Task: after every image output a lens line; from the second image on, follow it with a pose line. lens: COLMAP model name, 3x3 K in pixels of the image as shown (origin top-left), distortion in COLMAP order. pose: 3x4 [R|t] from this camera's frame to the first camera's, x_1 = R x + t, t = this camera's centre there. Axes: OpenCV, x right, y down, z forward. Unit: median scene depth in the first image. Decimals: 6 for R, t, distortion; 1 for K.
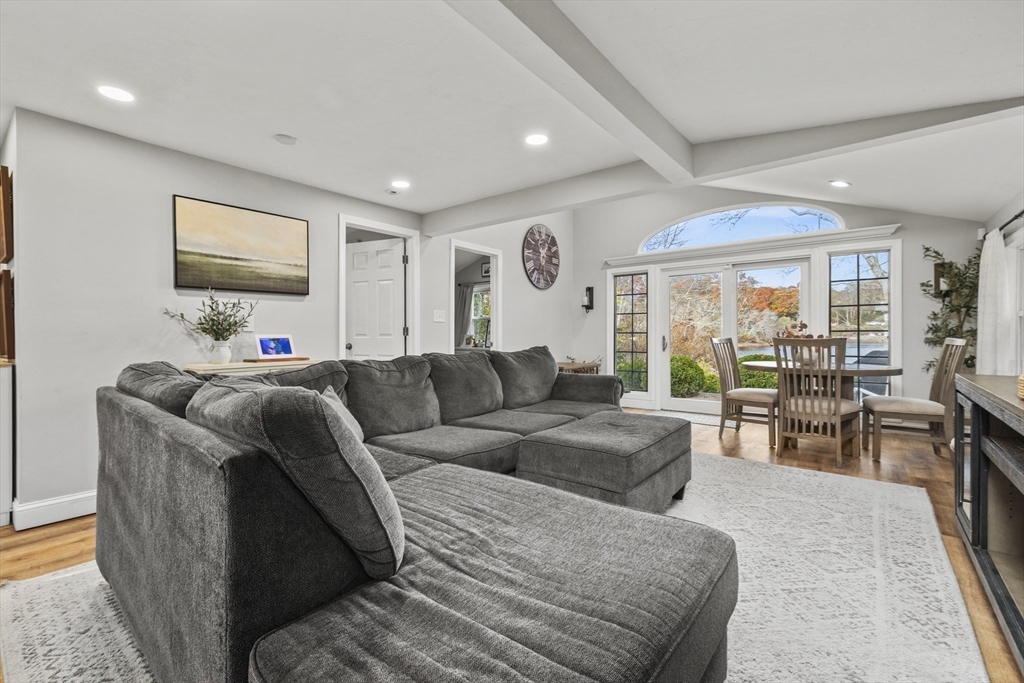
lens RADIAL K [[445.6, 0, 511.1], [0, 445.6, 335.9], [0, 0, 1]] dist [-0.001097, -0.000388]
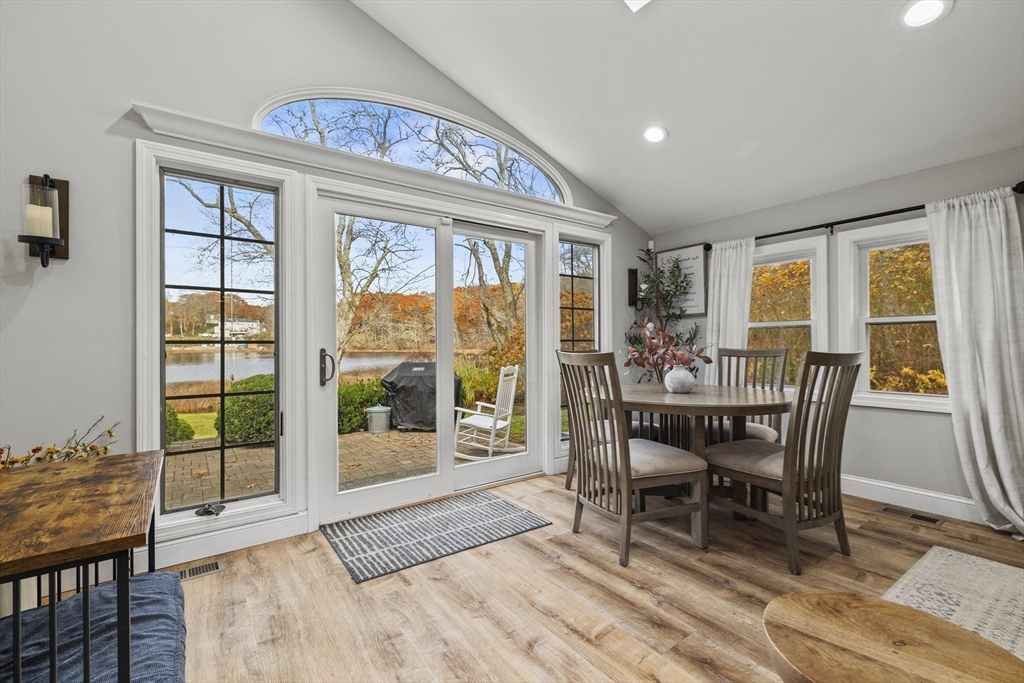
lens RADIAL K [[445.6, 0, 509.5], [0, 445.6, 343.7], [0, 0, 1]] dist [-0.001097, -0.000388]
pose [[0.254942, -0.000135, 0.966956, -0.017943], [0.007826, 0.999968, -0.001924, -0.002693], [-0.966925, 0.008057, 0.254935, 0.656243]]
